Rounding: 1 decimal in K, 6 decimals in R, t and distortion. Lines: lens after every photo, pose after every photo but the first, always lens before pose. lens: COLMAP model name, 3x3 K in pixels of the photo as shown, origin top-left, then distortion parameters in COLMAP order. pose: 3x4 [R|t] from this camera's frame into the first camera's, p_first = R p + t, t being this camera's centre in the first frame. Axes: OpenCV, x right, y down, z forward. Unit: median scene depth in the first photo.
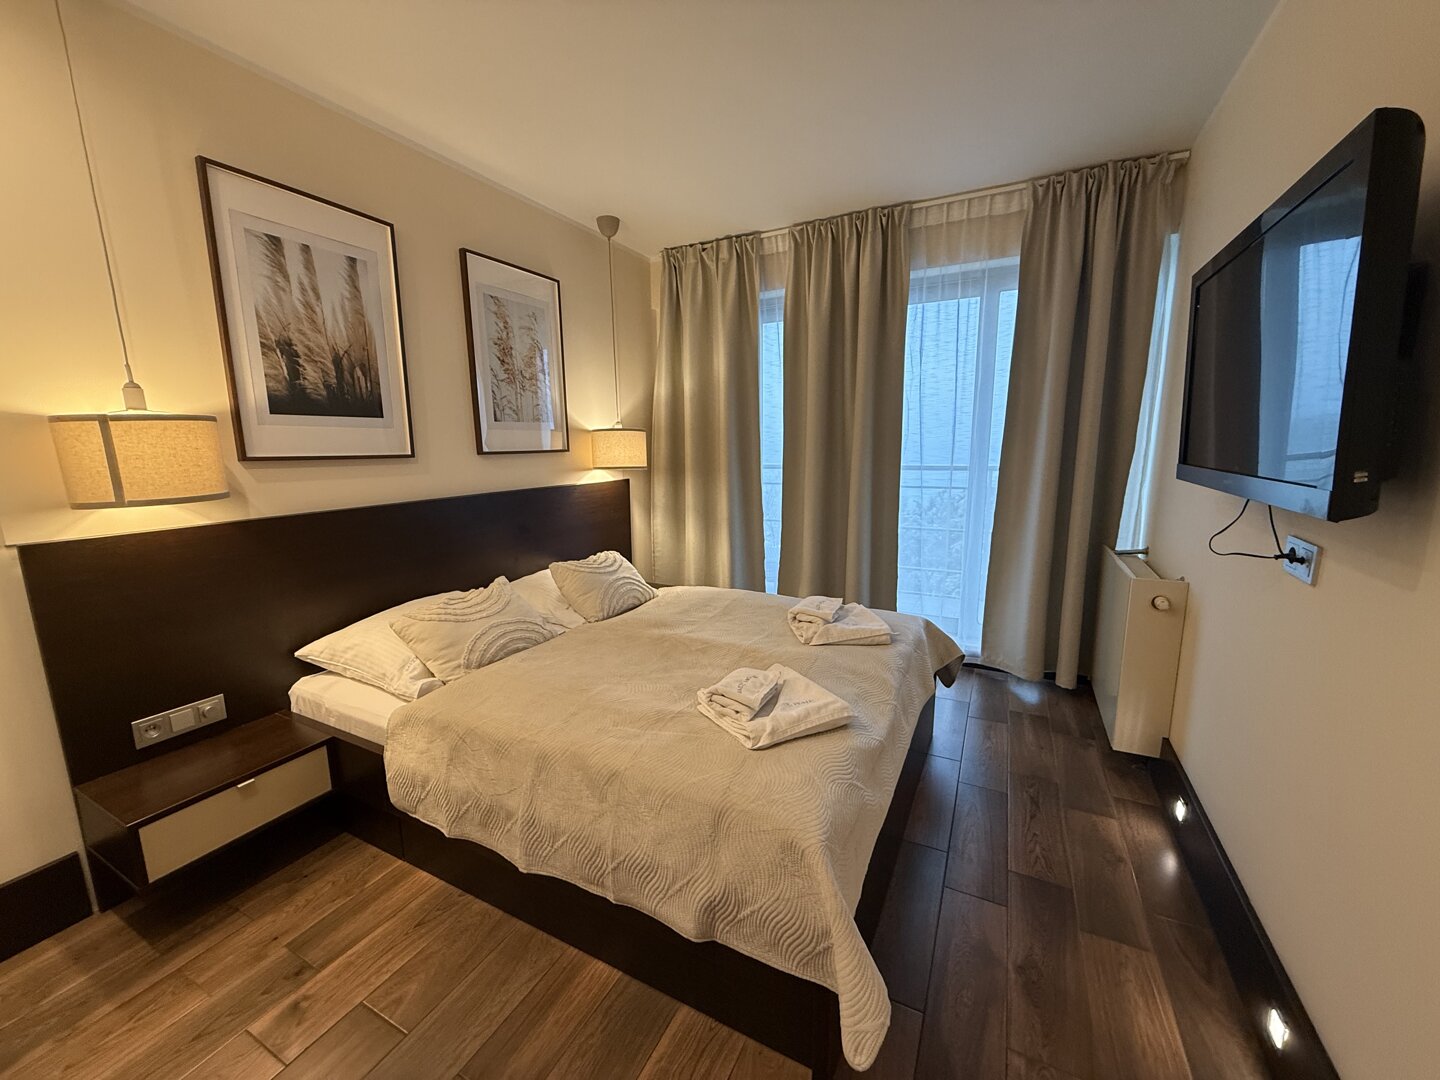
lens RADIAL K [[570.2, 0, 715.5], [0, 570.2, 541.4], [0, 0, 1]] dist [-0.000670, -0.000376]
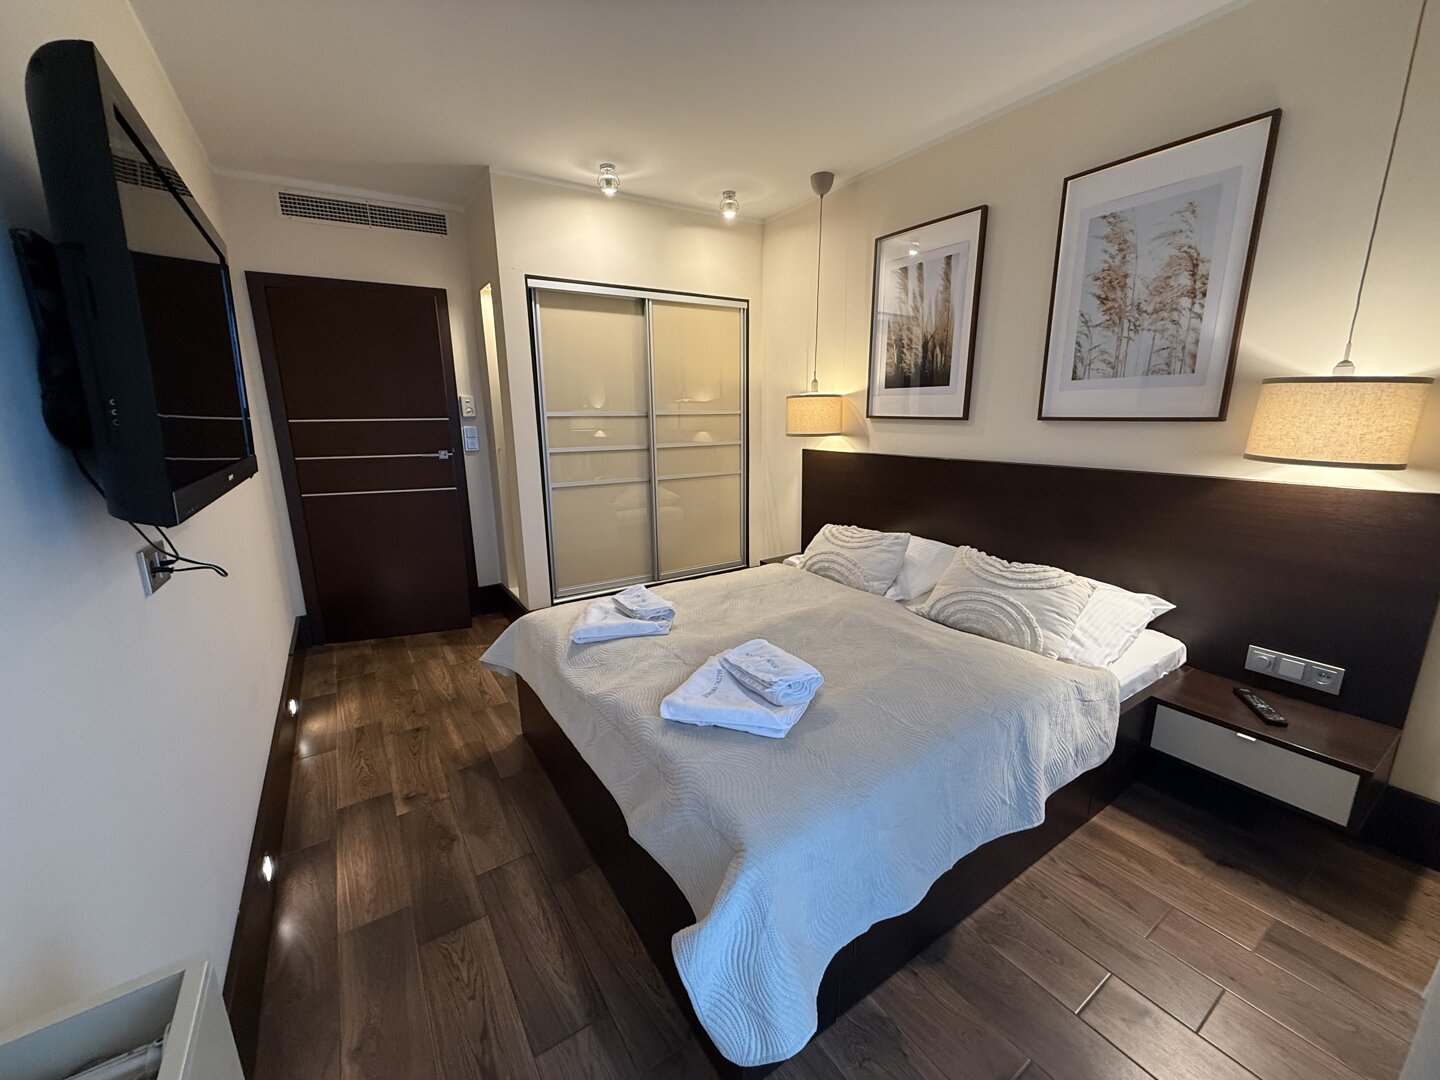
lens RADIAL K [[570.2, 0, 715.5], [0, 570.2, 541.4], [0, 0, 1]] dist [-0.000670, -0.000376]
pose [[-0.495052, 0.215903, -0.841611, 0.787705], [-0.129253, 0.939557, 0.317058, -0.240008], [0.859196, 0.265741, -0.437224, 1.263466]]
